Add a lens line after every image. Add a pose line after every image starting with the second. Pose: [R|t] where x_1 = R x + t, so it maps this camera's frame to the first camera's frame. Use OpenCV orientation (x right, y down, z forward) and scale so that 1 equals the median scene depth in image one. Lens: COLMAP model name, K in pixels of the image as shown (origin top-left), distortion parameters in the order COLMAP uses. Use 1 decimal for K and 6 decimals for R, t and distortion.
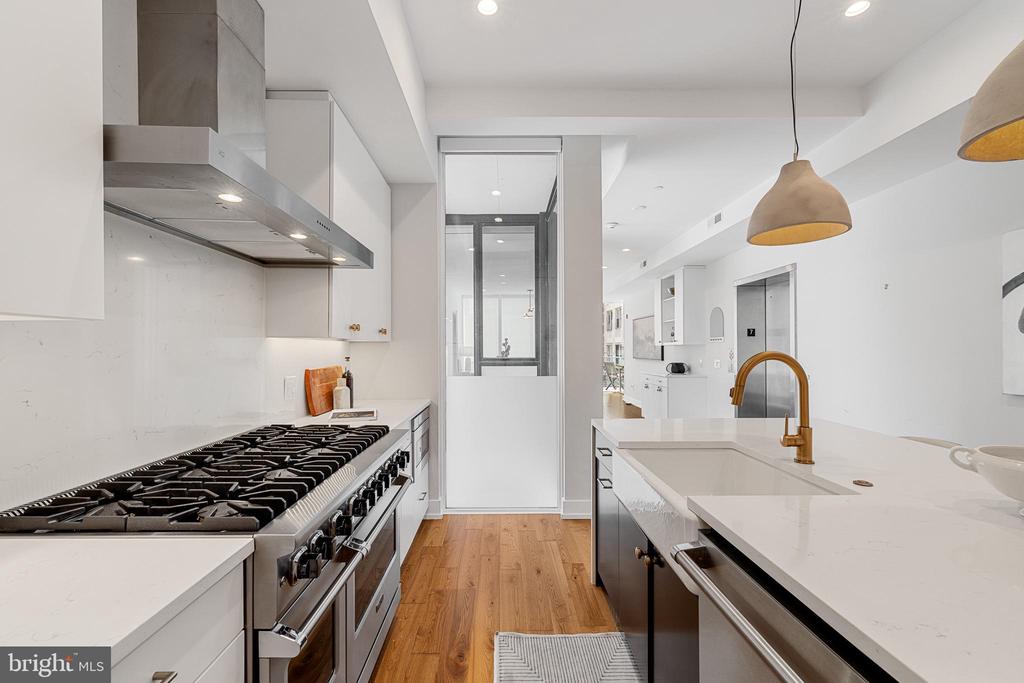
lens RADIAL K [[444.7, 0, 500.6], [0, 444.7, 349.4], [0, 0, 1]] dist [0.000414, 0.000543]
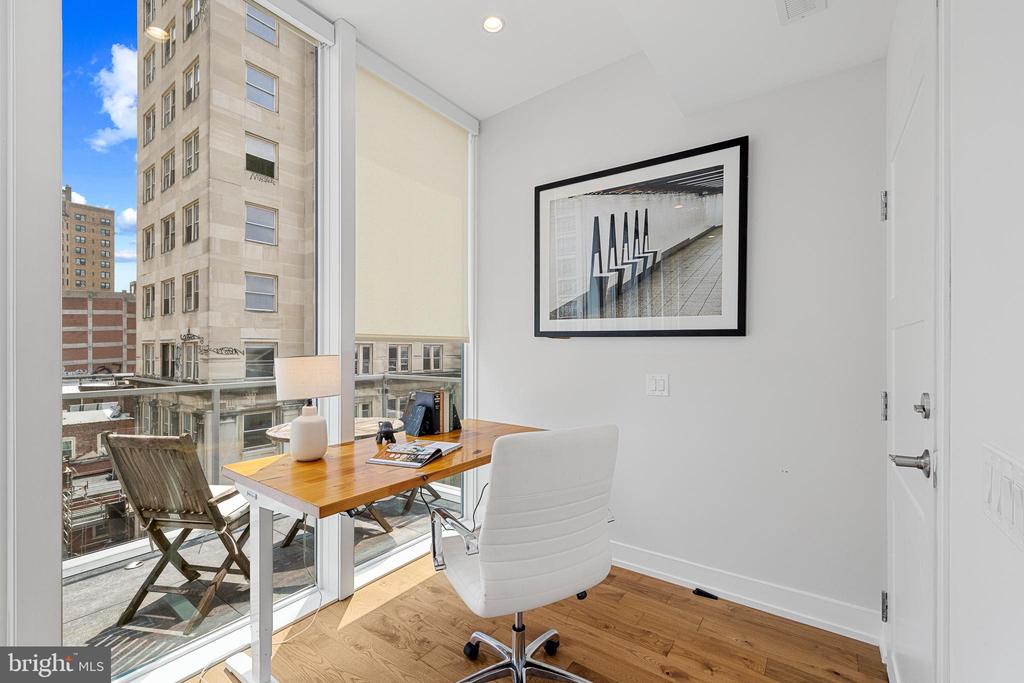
lens RADIAL K [[430.9, 0, 508.9], [0, 430.9, 346.2], [0, 0, 1]] dist [0.000353, 0.000580]
pose [[0.596162, 0.005910, 0.802842, 0.331249], [-0.002338, 0.999981, -0.005625, -0.022545], [-0.802860, 0.001476, 0.596165, 1.287892]]
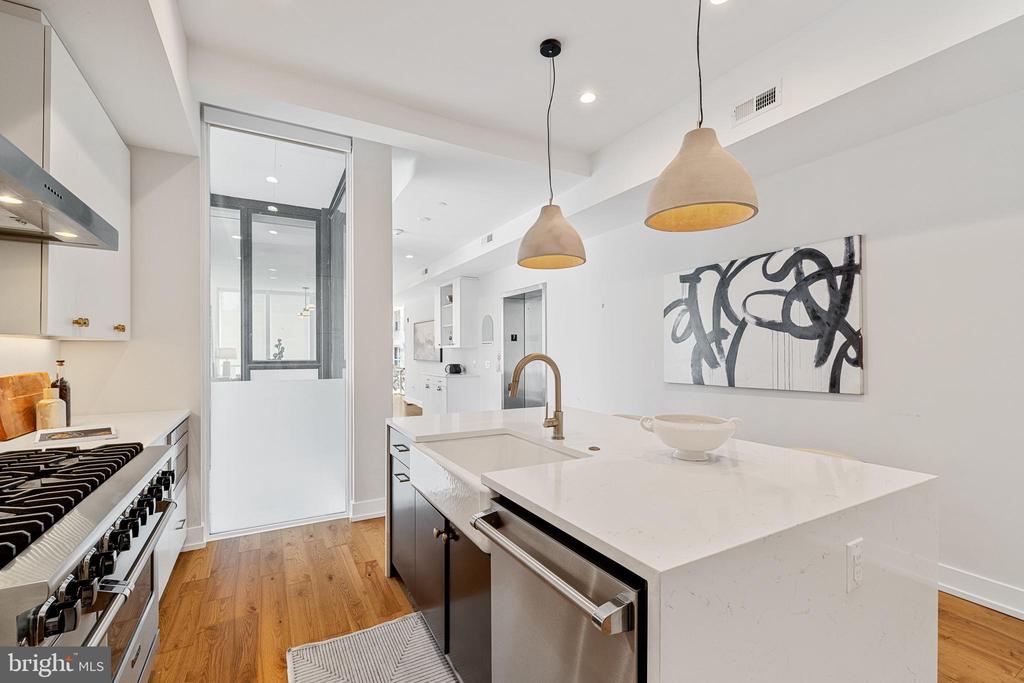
lens RADIAL K [[444.7, 0, 500.6], [0, 444.7, 349.4], [0, 0, 1]] dist [0.000414, 0.000543]
pose [[0.879562, 0.005930, 0.475747, -0.046164], [-0.003438, 0.999975, -0.006108, 0.000490], [-0.475771, 0.003737, 0.879561, -0.036316]]
